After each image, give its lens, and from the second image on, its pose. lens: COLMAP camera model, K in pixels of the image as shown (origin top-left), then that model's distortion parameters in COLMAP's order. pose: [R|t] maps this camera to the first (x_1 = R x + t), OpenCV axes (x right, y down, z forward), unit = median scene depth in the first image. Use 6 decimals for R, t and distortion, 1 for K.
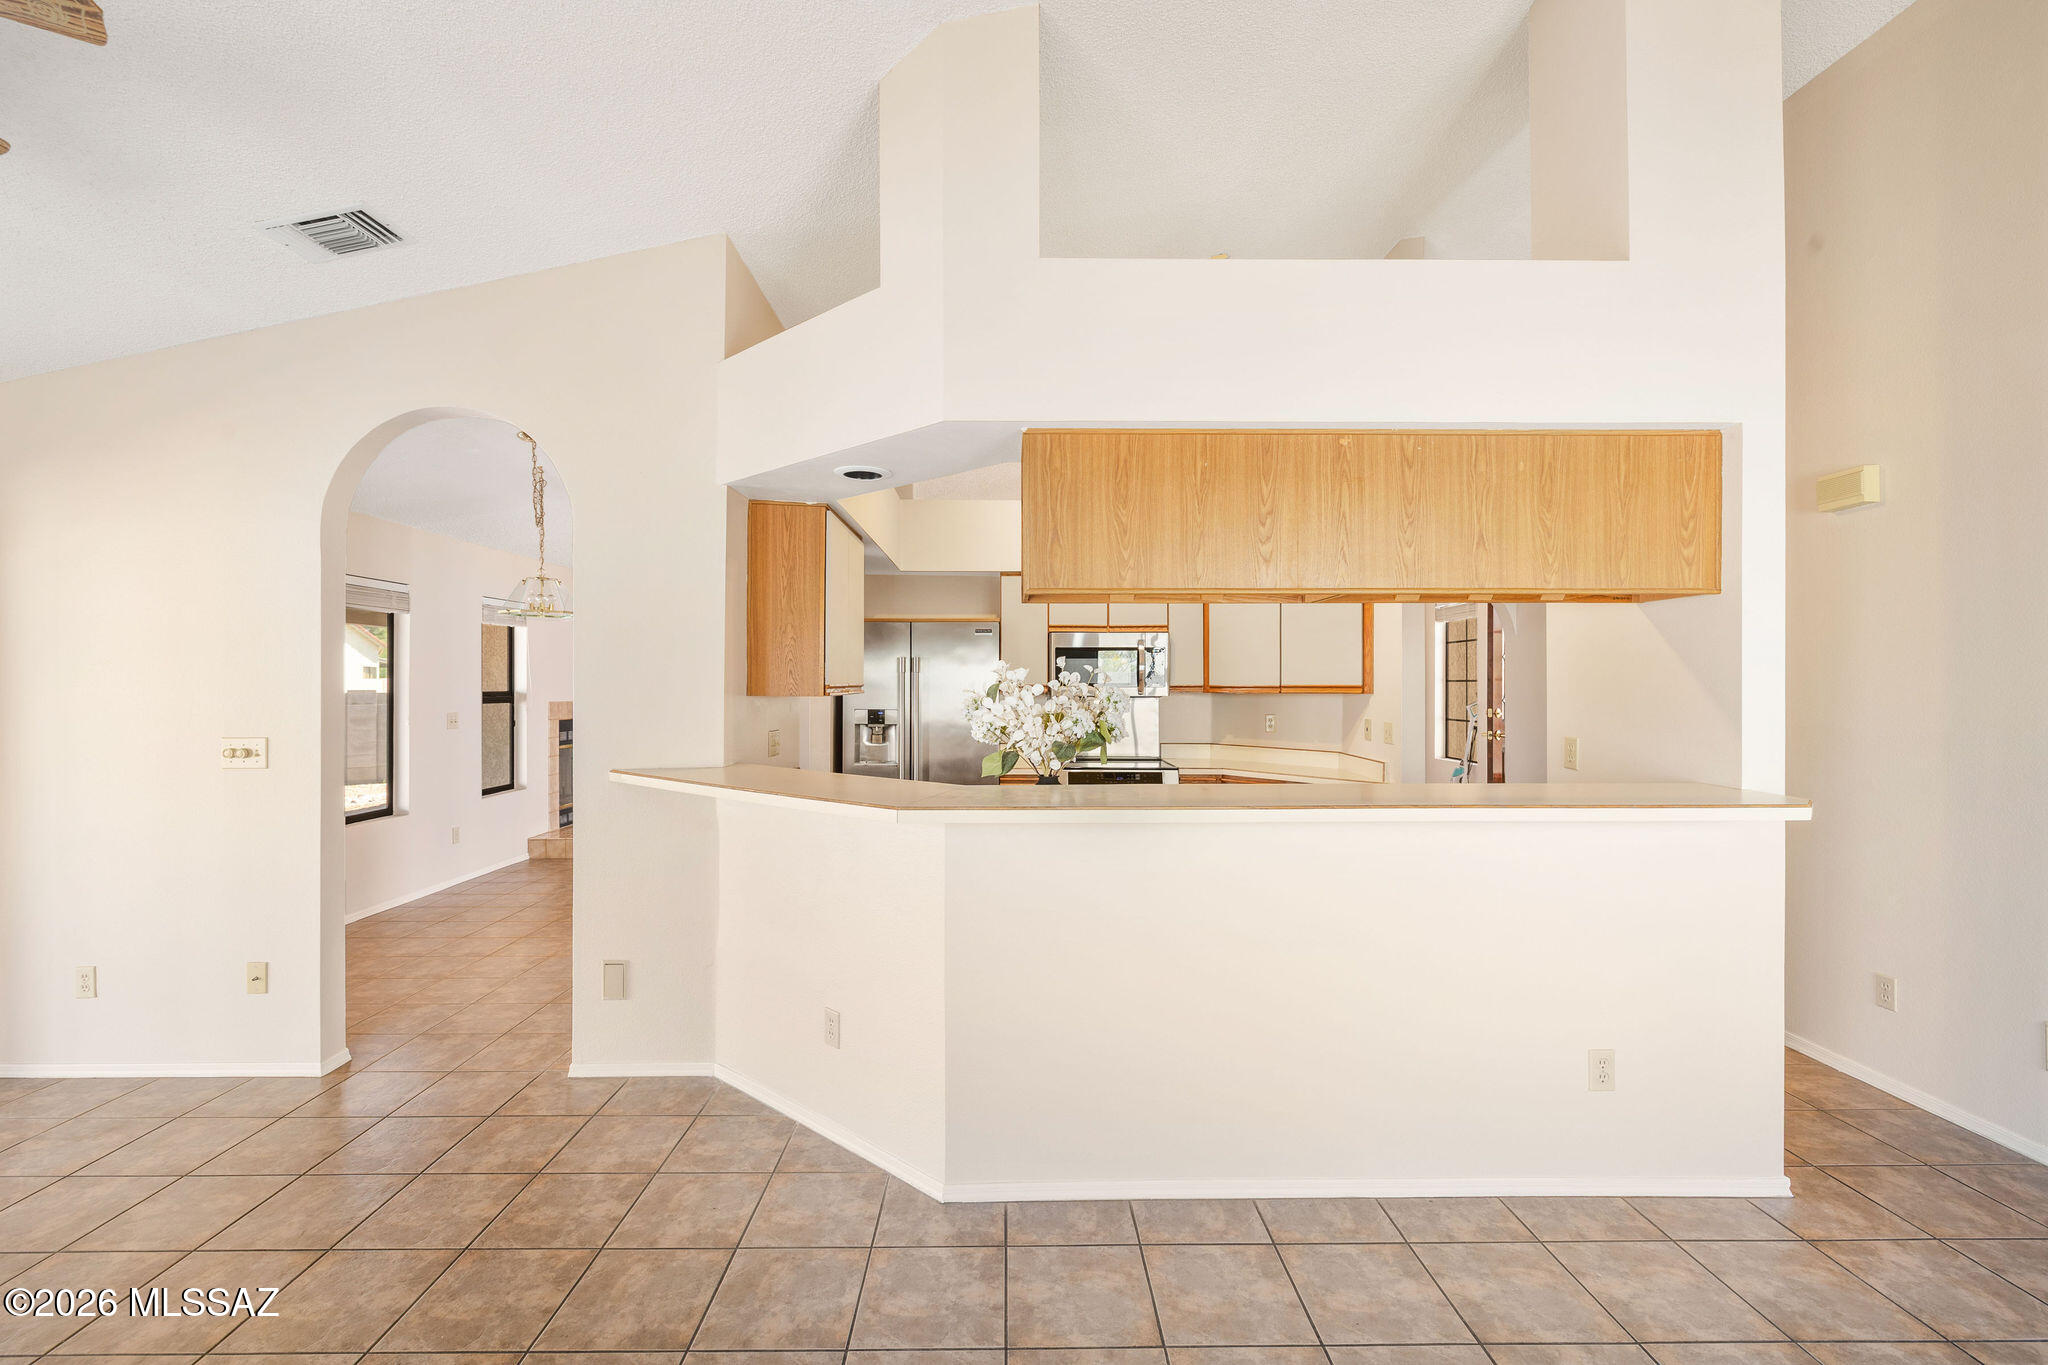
lens RADIAL K [[864.7, 0, 1013.7], [0, 864.7, 682.3], [0, 0, 1]] dist [-0.001253, 0.000355]
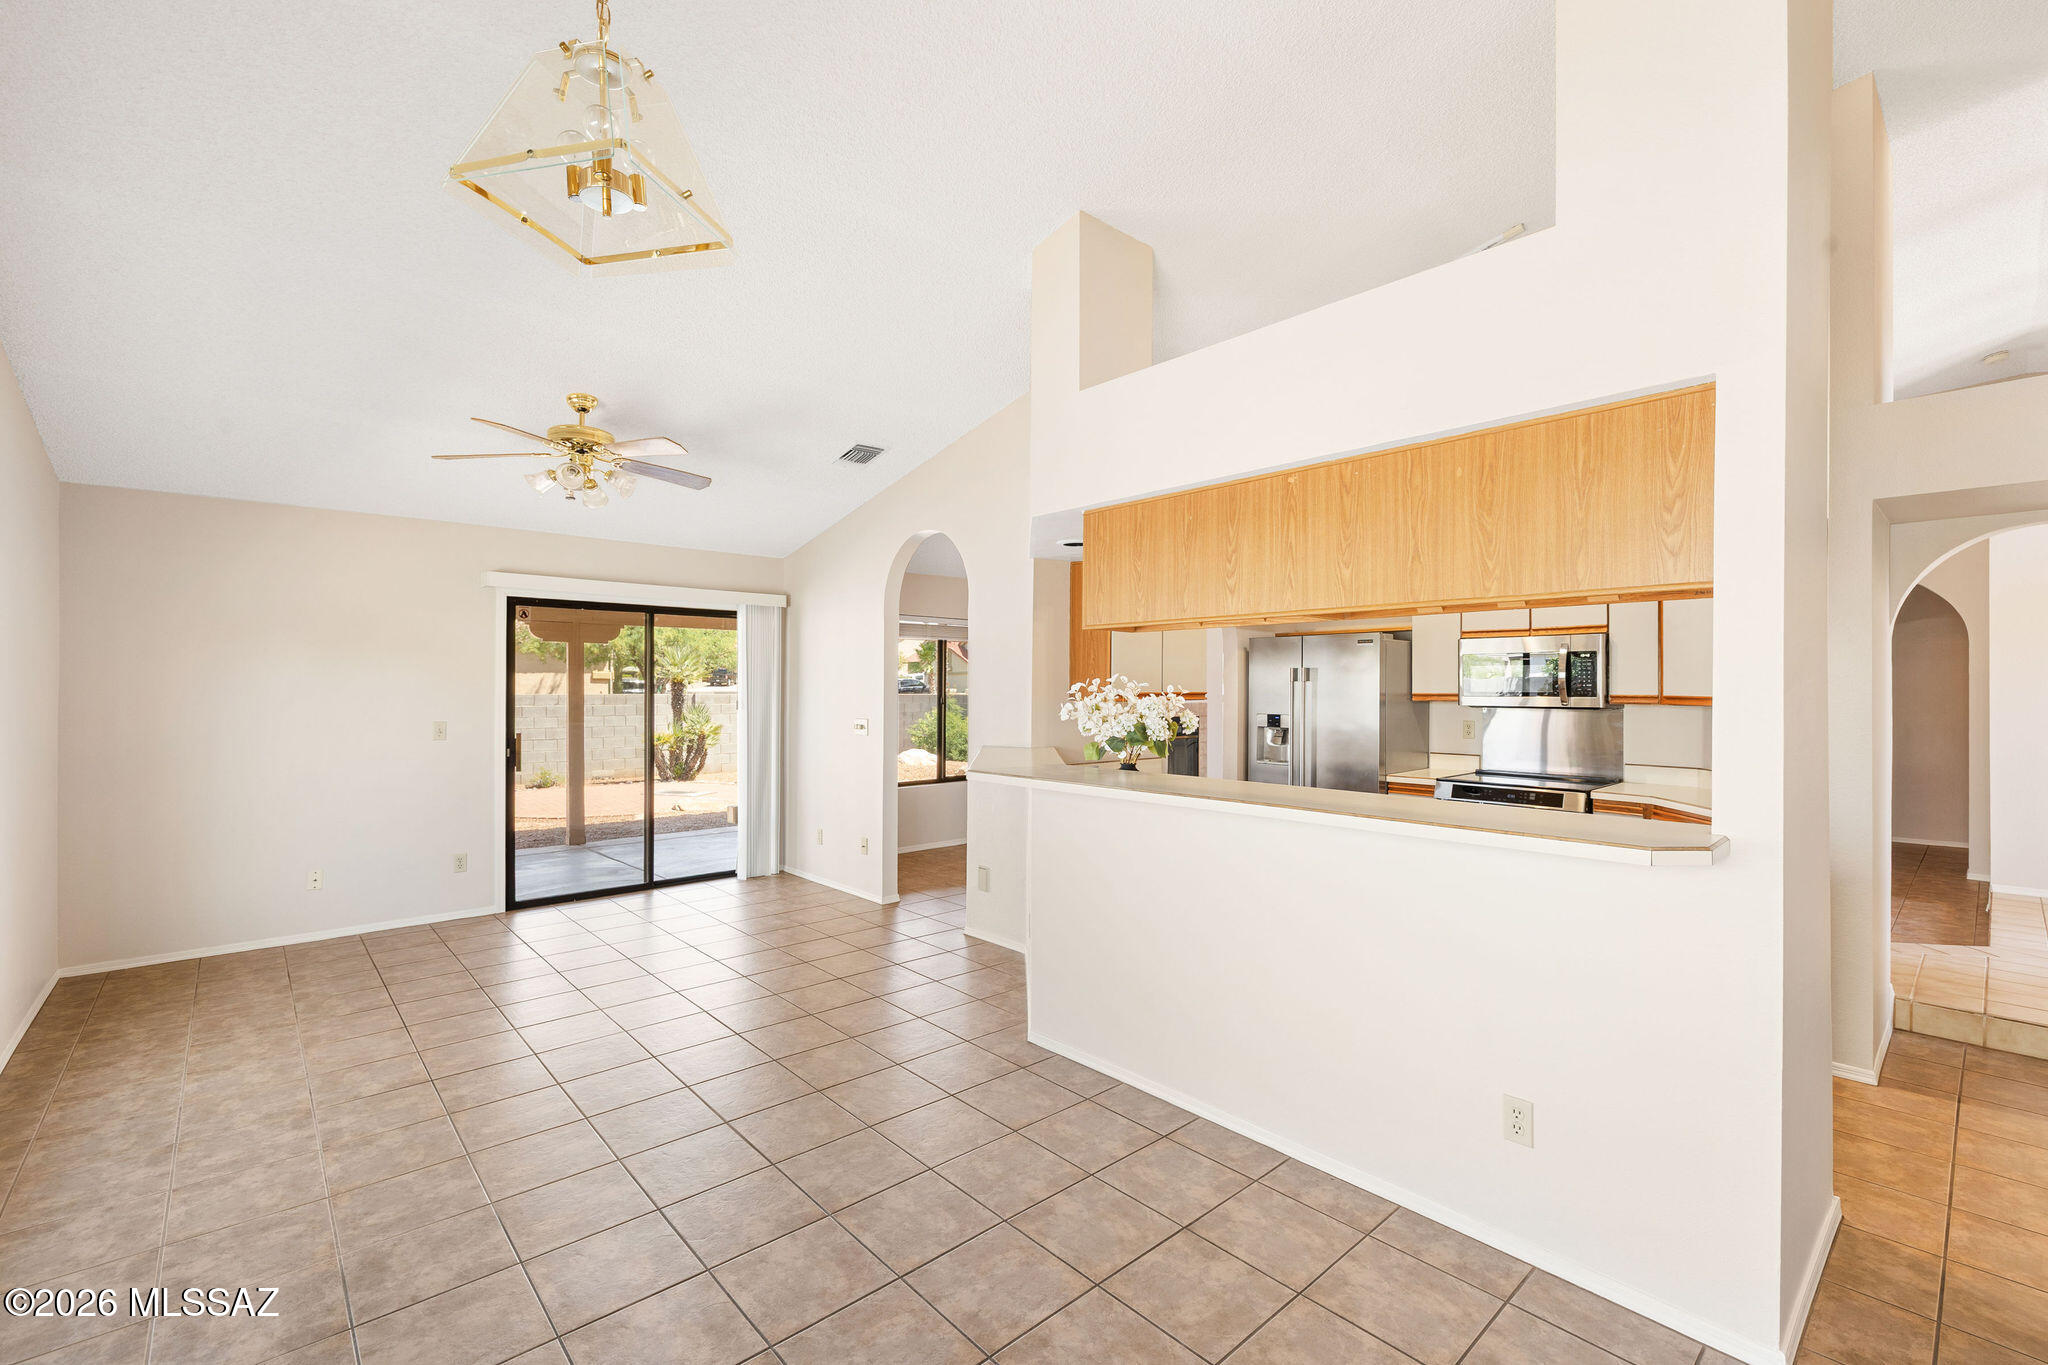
lens RADIAL K [[864.7, 0, 1019.4], [0, 864.7, 686.7], [0, 0, 1]] dist [-0.001253, 0.000355]
pose [[0.665662, 0.001939, -0.746251, 0.980395], [-0.001908, 0.999998, 0.000896, -0.011312], [0.746251, 0.000827, 0.665664, -0.005858]]
